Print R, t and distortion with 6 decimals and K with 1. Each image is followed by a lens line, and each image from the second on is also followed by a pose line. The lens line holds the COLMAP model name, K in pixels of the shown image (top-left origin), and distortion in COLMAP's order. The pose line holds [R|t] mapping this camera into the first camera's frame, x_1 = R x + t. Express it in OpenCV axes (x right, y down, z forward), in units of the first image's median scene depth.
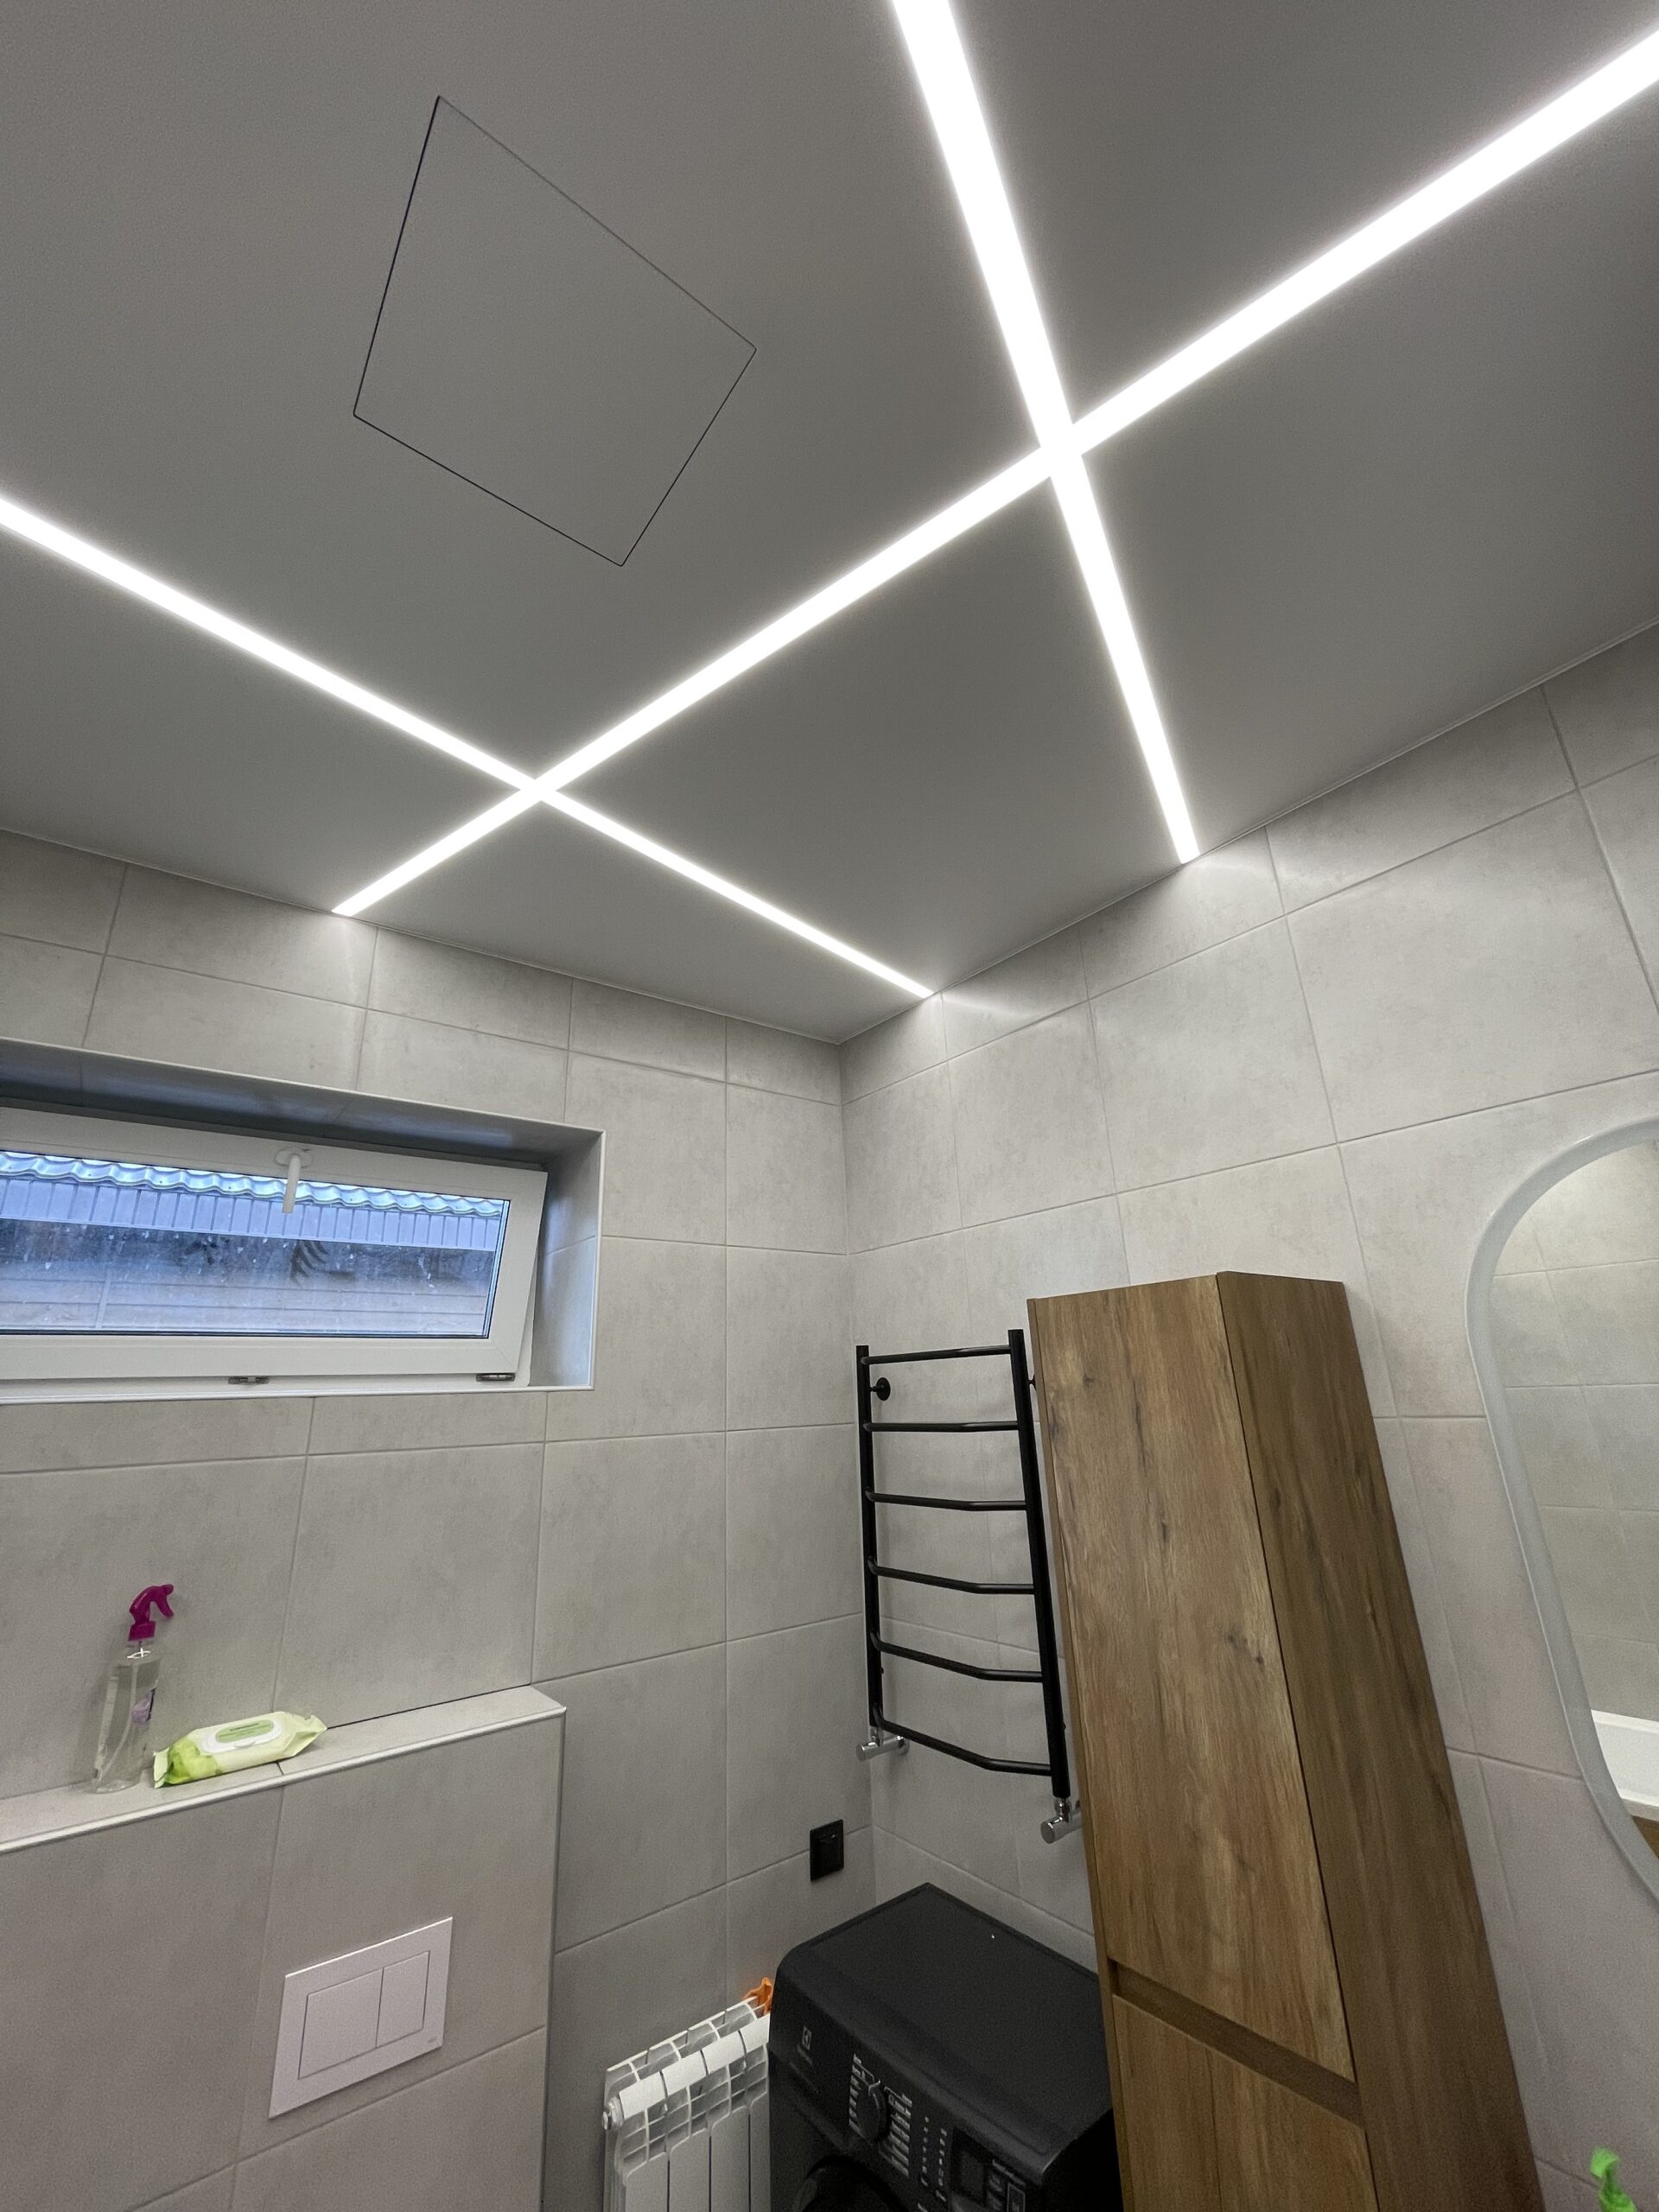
lens RADIAL K [[905.4, 0, 829.5], [0, 905.4, 1106.0], [0, 0, 1]] dist [-0.000949, 0.000642]
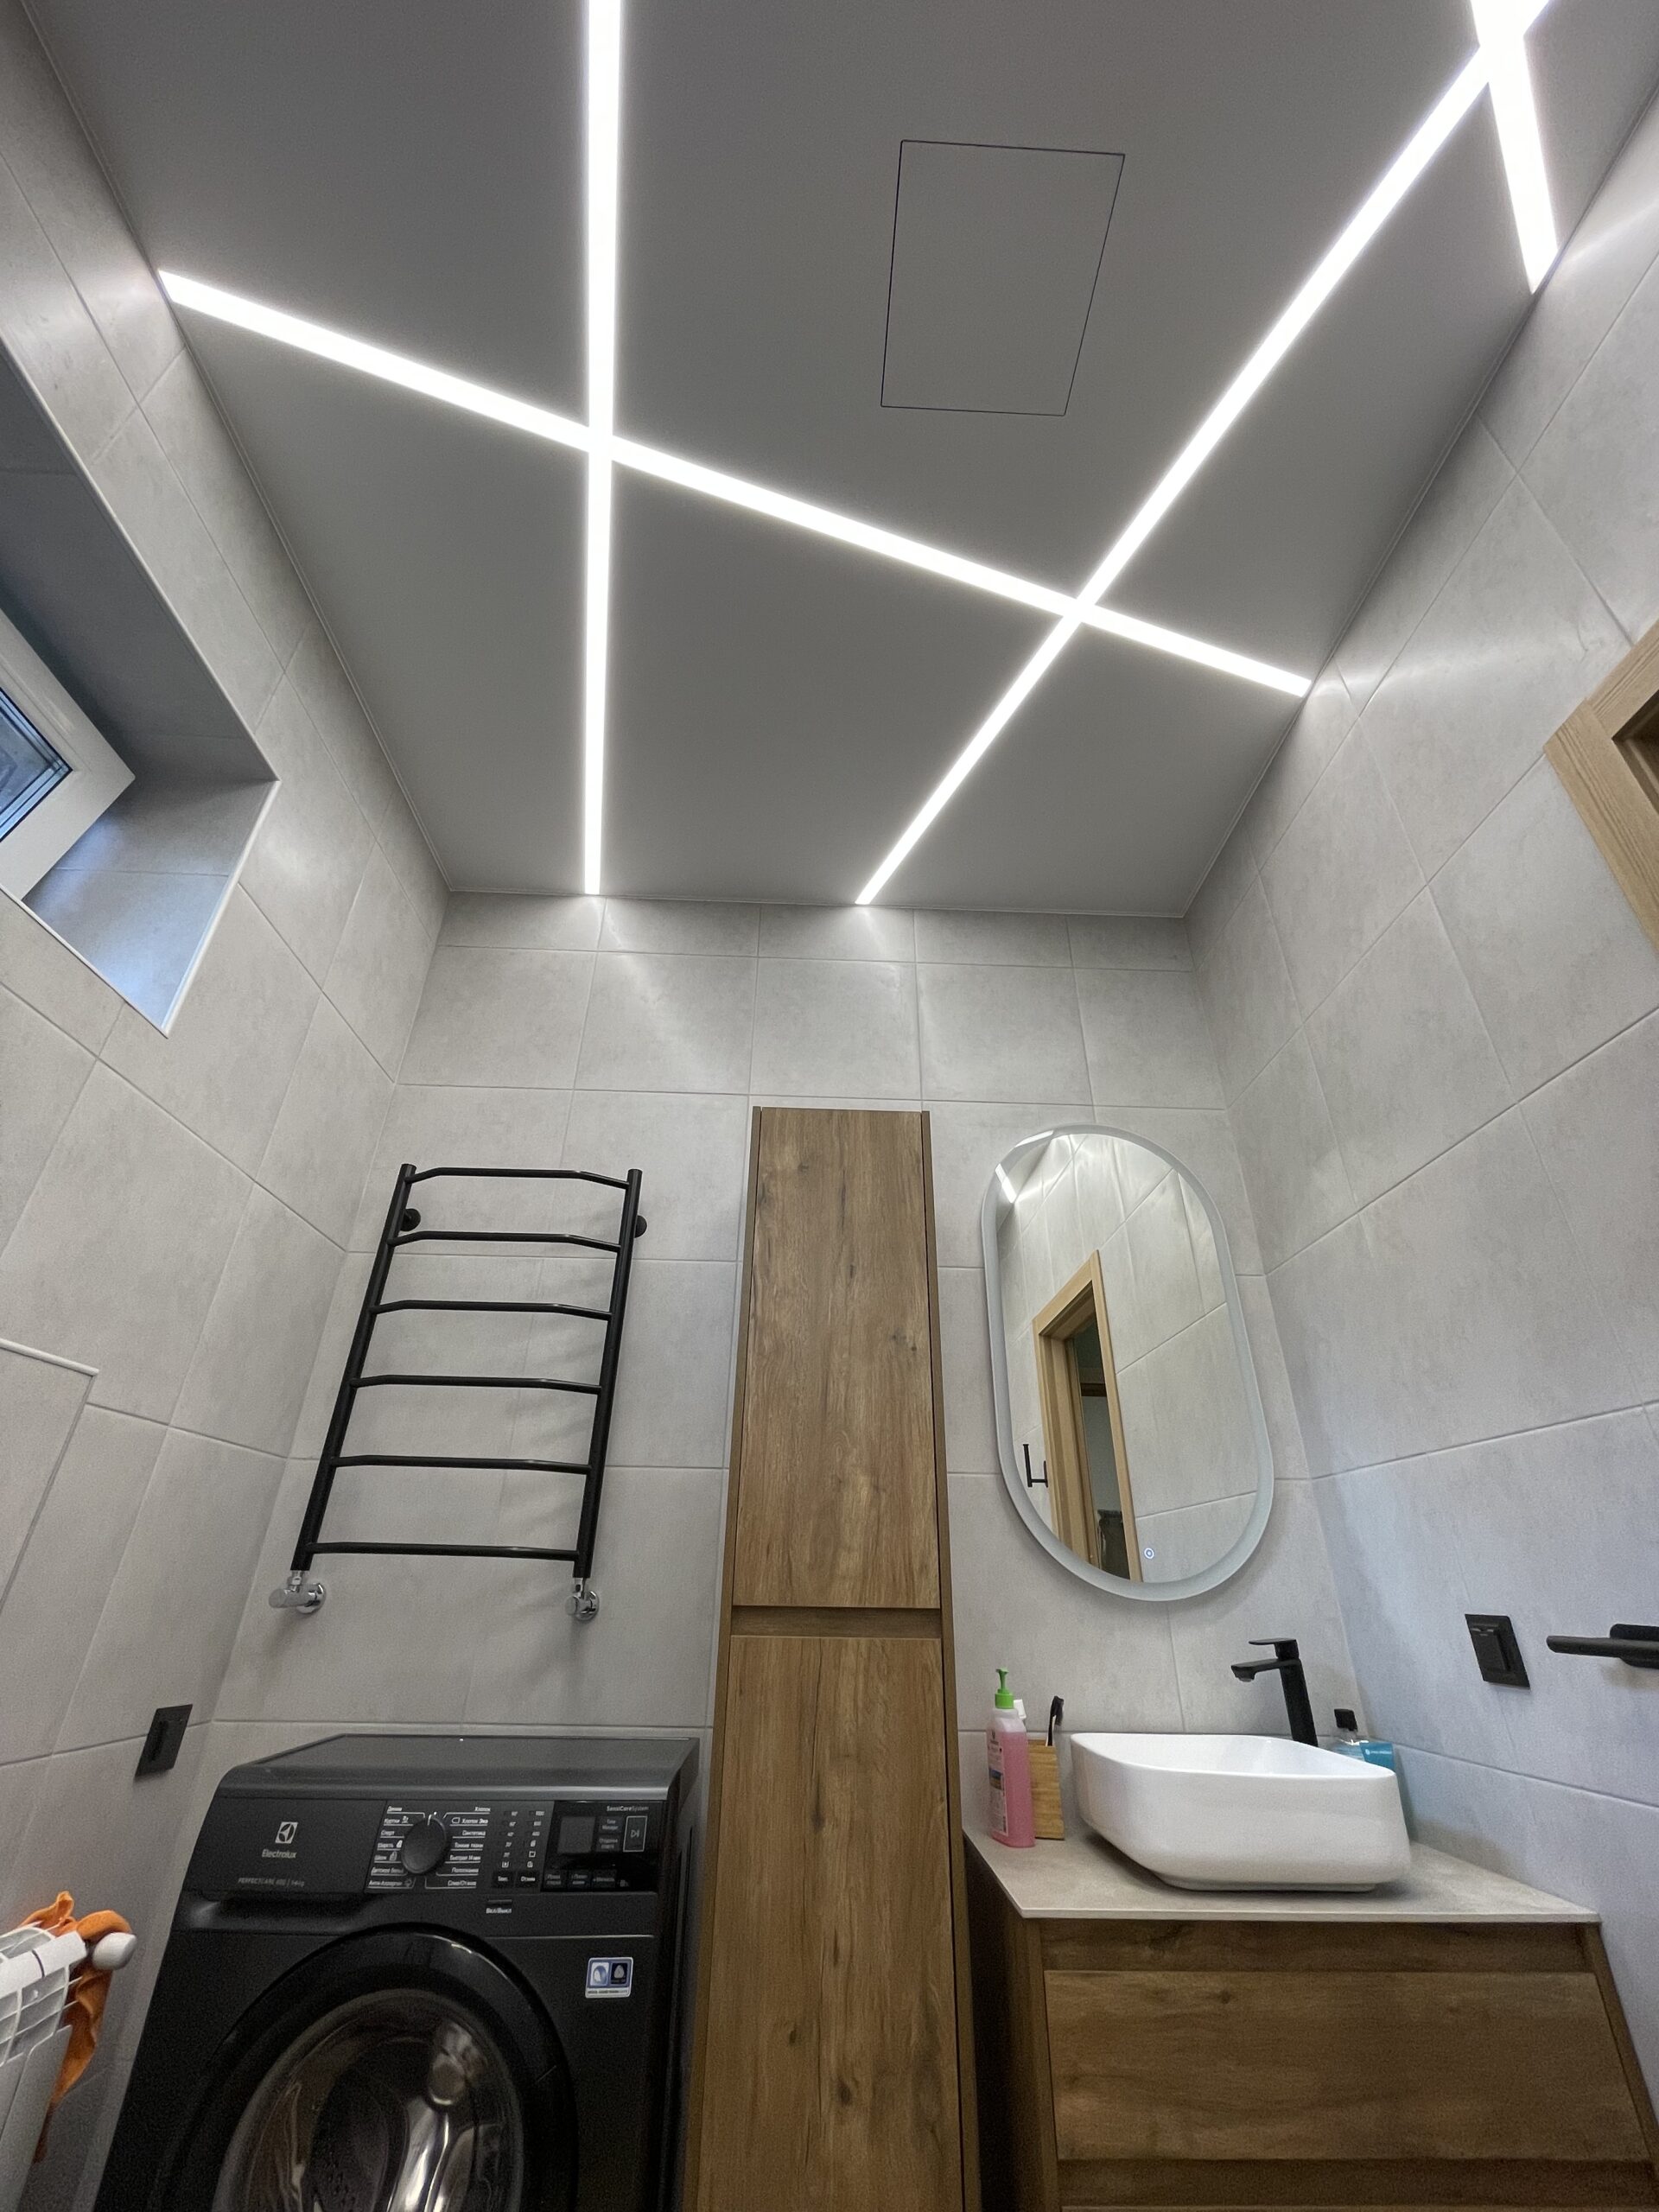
lens RADIAL K [[905.4, 0, 829.5], [0, 905.4, 1106.0], [0, 0, 1]] dist [-0.000949, 0.000642]
pose [[0.583855, 0.432058, 0.687342, -0.649360], [-0.286843, 0.901806, -0.323213, 0.677691], [-0.759496, -0.008450, 0.650457, 0.164937]]
